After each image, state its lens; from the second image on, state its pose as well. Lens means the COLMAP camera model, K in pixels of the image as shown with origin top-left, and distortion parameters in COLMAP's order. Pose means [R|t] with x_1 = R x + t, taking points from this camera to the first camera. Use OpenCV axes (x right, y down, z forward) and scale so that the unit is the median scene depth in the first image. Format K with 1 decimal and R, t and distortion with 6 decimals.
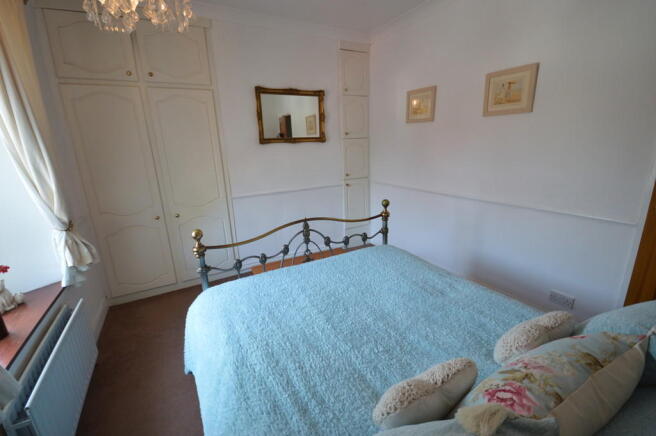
lens RADIAL K [[293.7, 0, 324.7], [0, 293.7, 219.8], [0, 0, 1]] dist [0.000551, -0.000405]
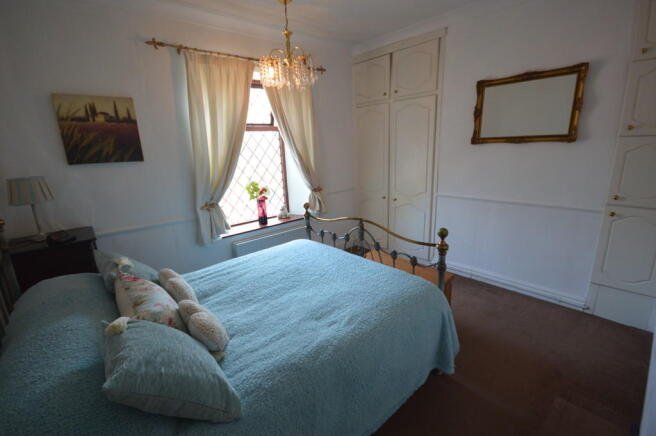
lens RADIAL K [[293.7, 0, 324.7], [0, 293.7, 219.8], [0, 0, 1]] dist [0.000551, -0.000405]
pose [[0.214798, 0.268288, -0.939087, 0.680004], [-0.212768, 0.951290, 0.223108, -0.155068], [0.953201, 0.151885, 0.261418, 0.390951]]
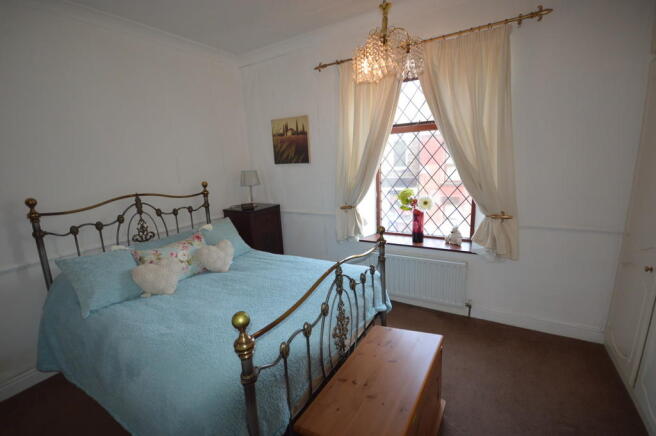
lens RADIAL K [[293.7, 0, 324.7], [0, 293.7, 219.8], [0, 0, 1]] dist [0.000551, -0.000405]
pose [[-0.861065, 0.188057, -0.472442, 0.209521], [-0.044778, 0.897447, 0.438843, -0.319723], [0.506520, 0.399027, -0.764340, 1.080212]]
